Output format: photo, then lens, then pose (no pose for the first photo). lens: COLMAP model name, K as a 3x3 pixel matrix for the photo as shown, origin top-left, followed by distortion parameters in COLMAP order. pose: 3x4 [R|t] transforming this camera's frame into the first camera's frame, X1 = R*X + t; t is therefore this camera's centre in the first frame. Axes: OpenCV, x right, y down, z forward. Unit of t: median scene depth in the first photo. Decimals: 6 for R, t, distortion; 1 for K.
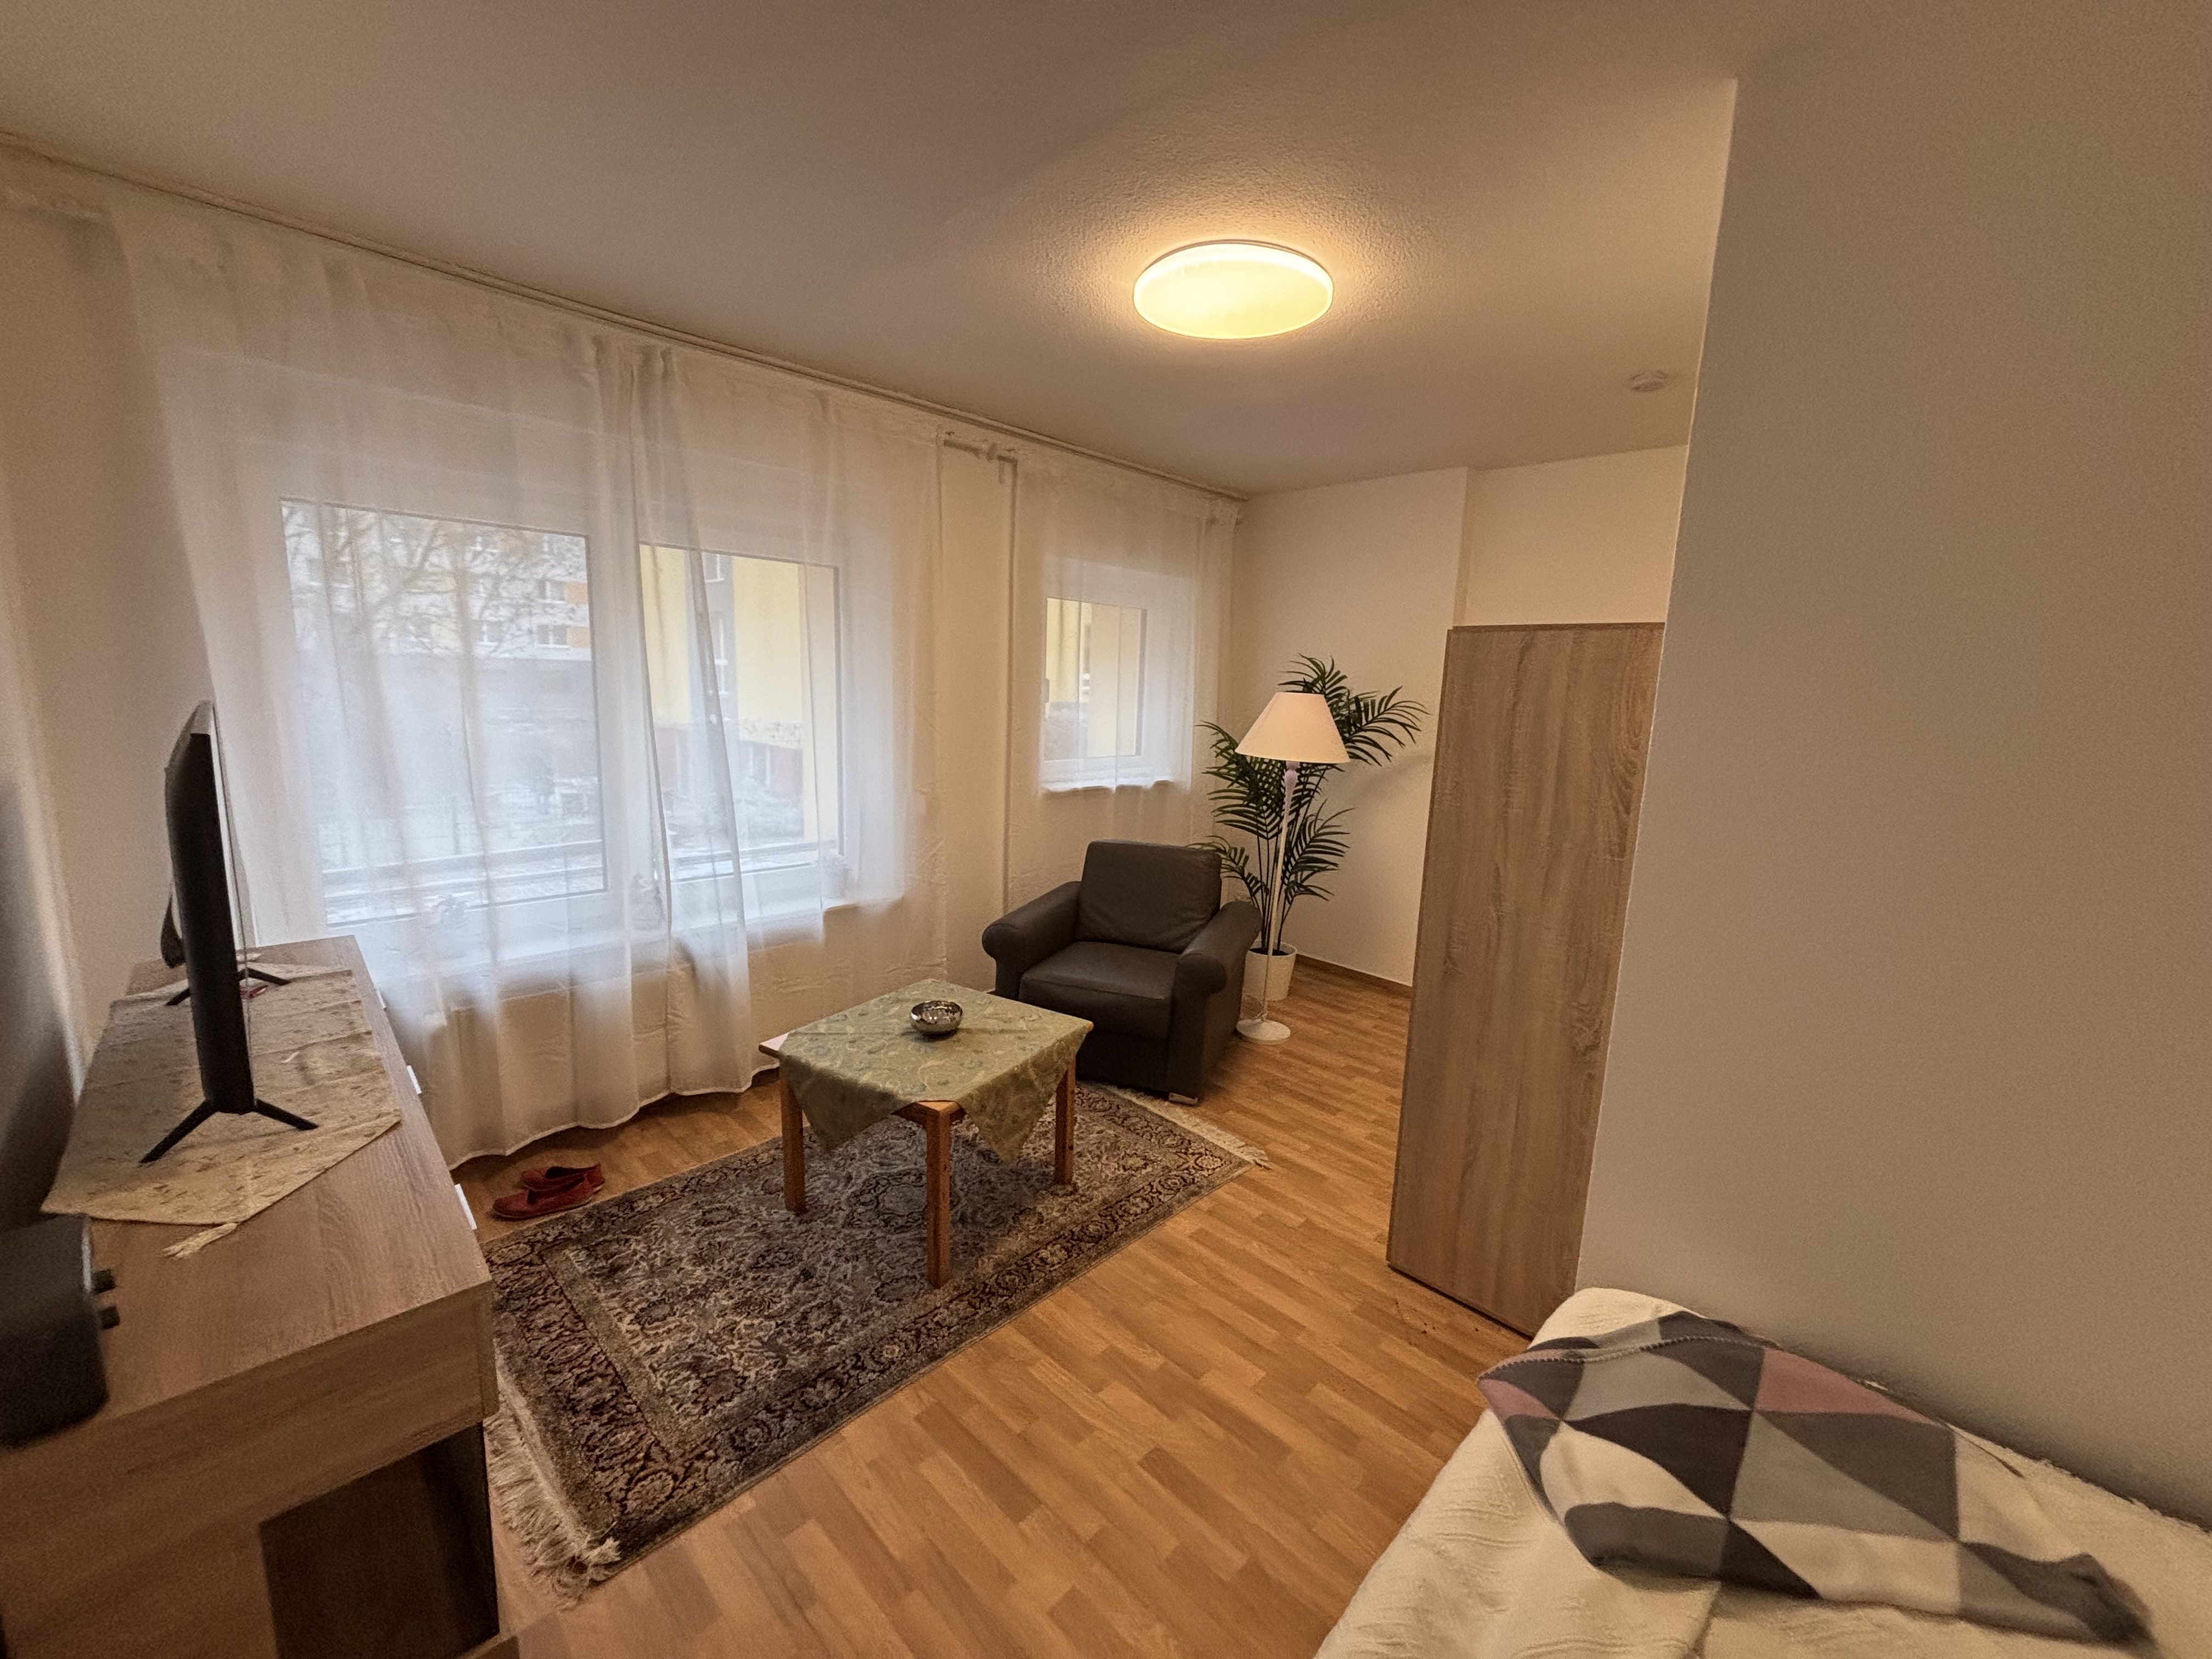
lens RADIAL K [[874.8, 0, 1103.1], [0, 874.8, 826.8], [0, 0, 1]] dist [0.001179, 0.000334]
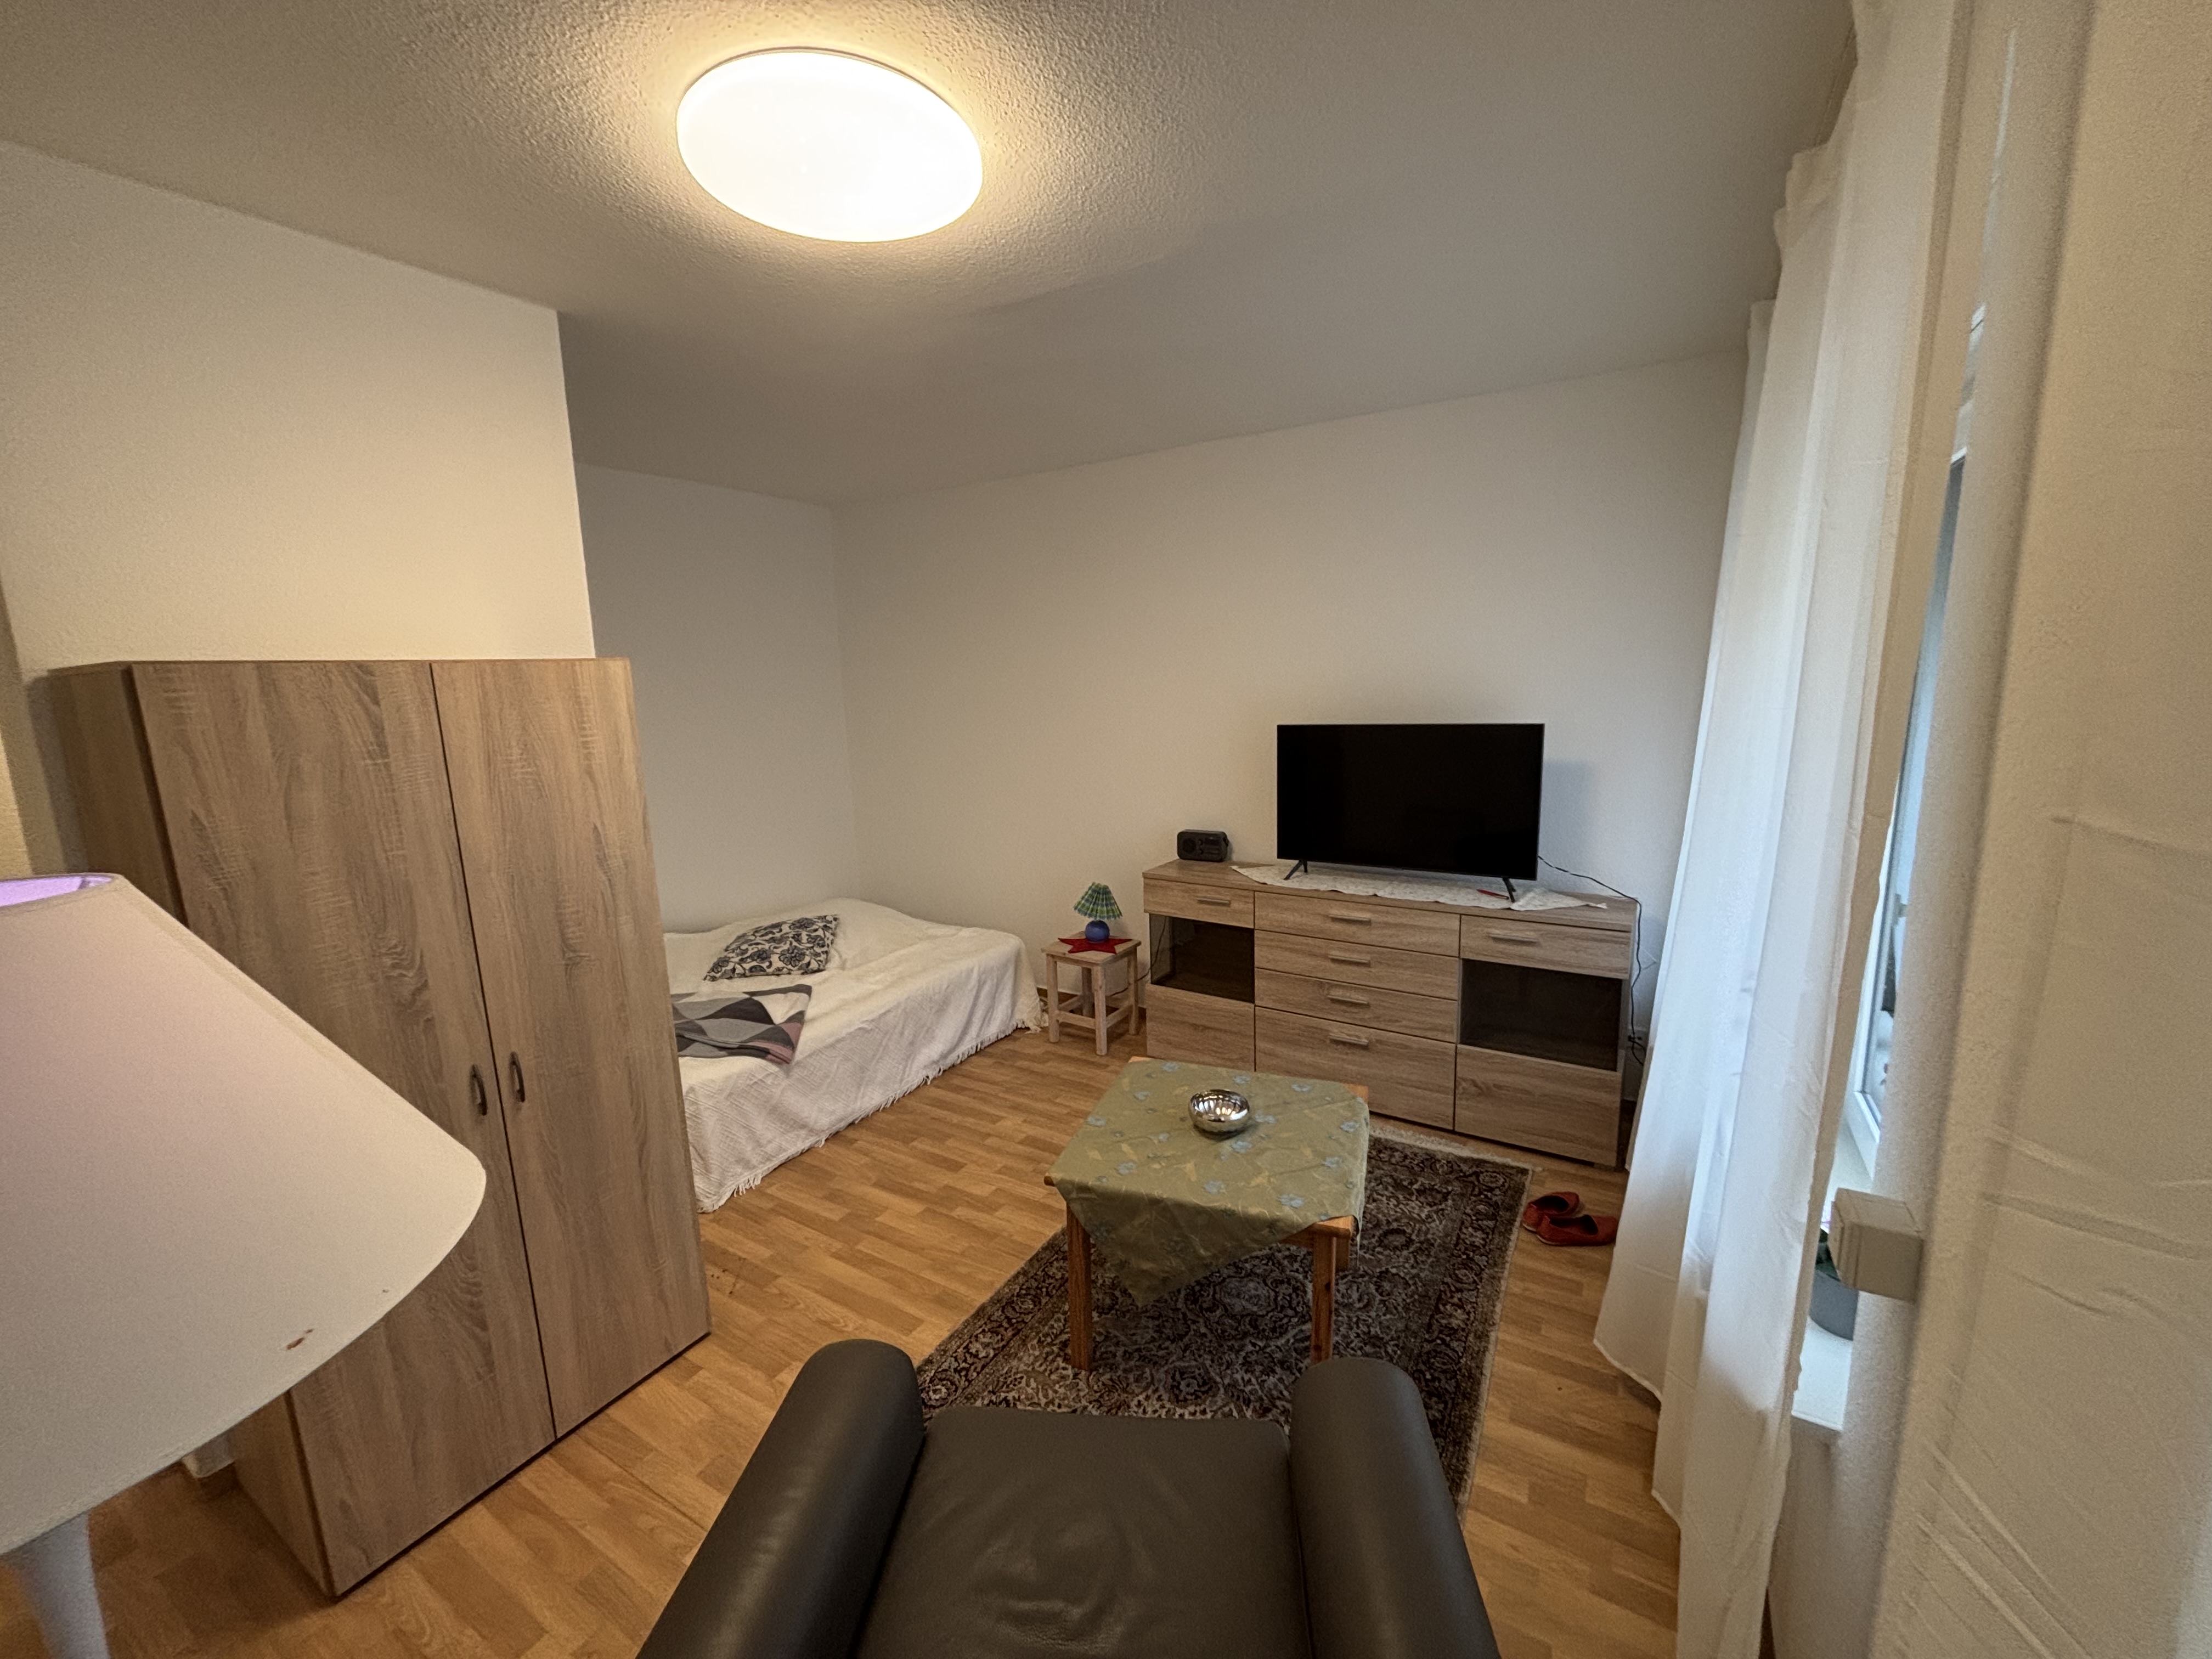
lens RADIAL K [[874.8, 0, 1103.1], [0, 874.8, 826.8], [0, 0, 1]] dist [0.001179, 0.000334]
pose [[-0.973345, 0.031227, -0.227212, 0.127956], [-0.041863, 0.949854, 0.309879, -0.374525], [0.225495, 0.311131, -0.923228, 2.072652]]
